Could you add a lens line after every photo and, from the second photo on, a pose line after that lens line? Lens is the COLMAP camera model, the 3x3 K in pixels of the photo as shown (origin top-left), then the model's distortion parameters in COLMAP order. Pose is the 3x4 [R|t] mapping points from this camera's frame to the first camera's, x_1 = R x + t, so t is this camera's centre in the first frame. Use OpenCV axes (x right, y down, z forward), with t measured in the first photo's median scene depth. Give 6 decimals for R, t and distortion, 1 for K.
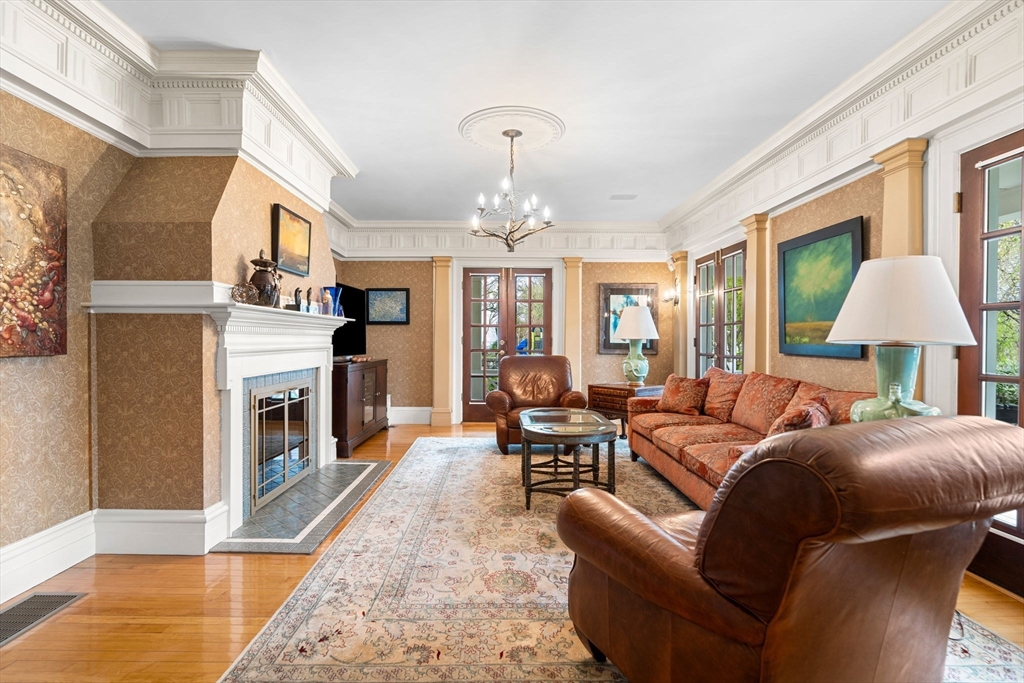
lens RADIAL K [[482.3, 0, 517.1], [0, 482.3, 342.4], [0, 0, 1]] dist [-0.015624, 0.000857]
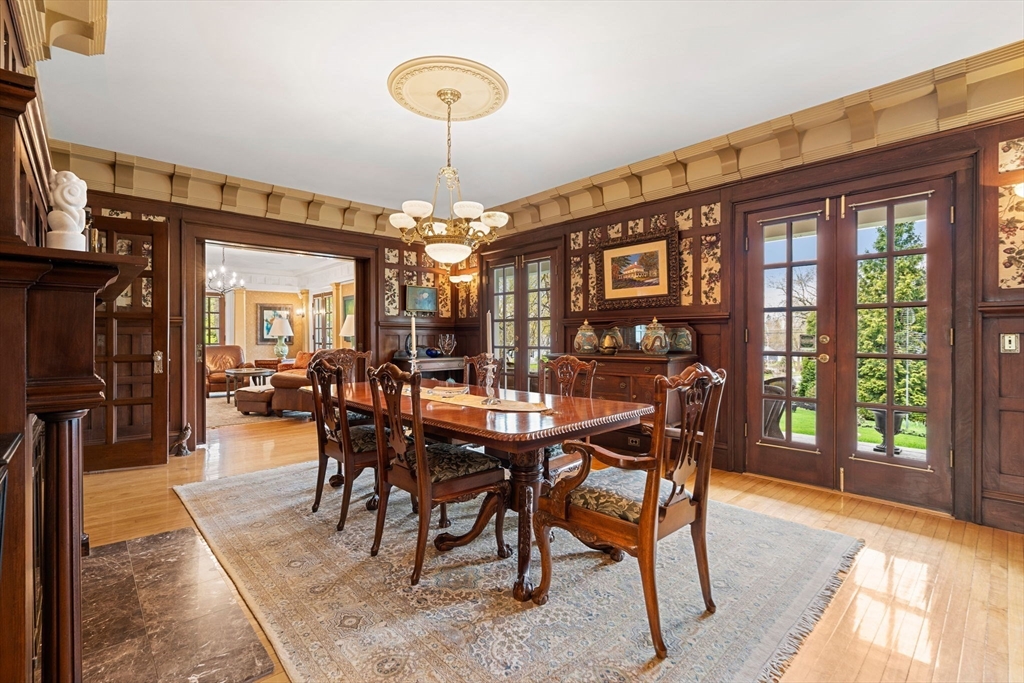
lens RADIAL K [[461.2, 0, 503.6], [0, 461.2, 337.9], [0, 0, 1]] dist [-0.011694, 0.003693]
pose [[0.761685, -0.003319, 0.647939, -0.341382], [0.008813, 0.999947, -0.005239, 0.025121], [-0.647888, 0.009701, 0.761674, -1.252169]]
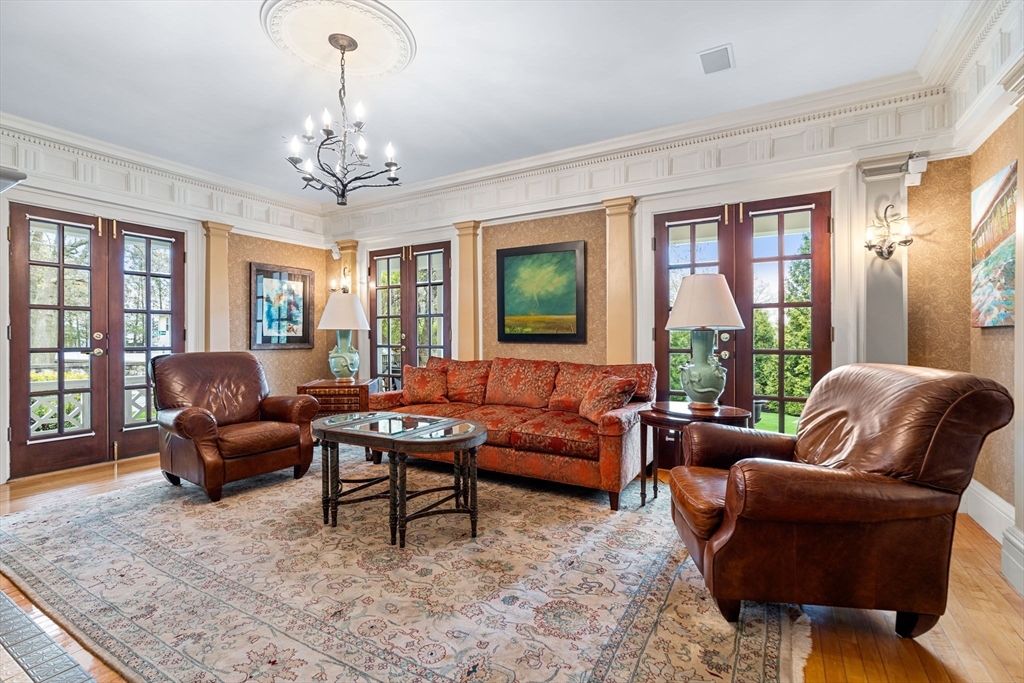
lens RADIAL K [[461.2, 0, 492.7], [0, 461.2, 335.1], [0, 0, 1]] dist [-0.011694, 0.003693]
pose [[0.527459, -0.002487, 0.849577, -0.413777], [0.010030, 0.999944, -0.003300, 0.009958], [-0.849521, 0.010262, 0.527455, 0.383626]]
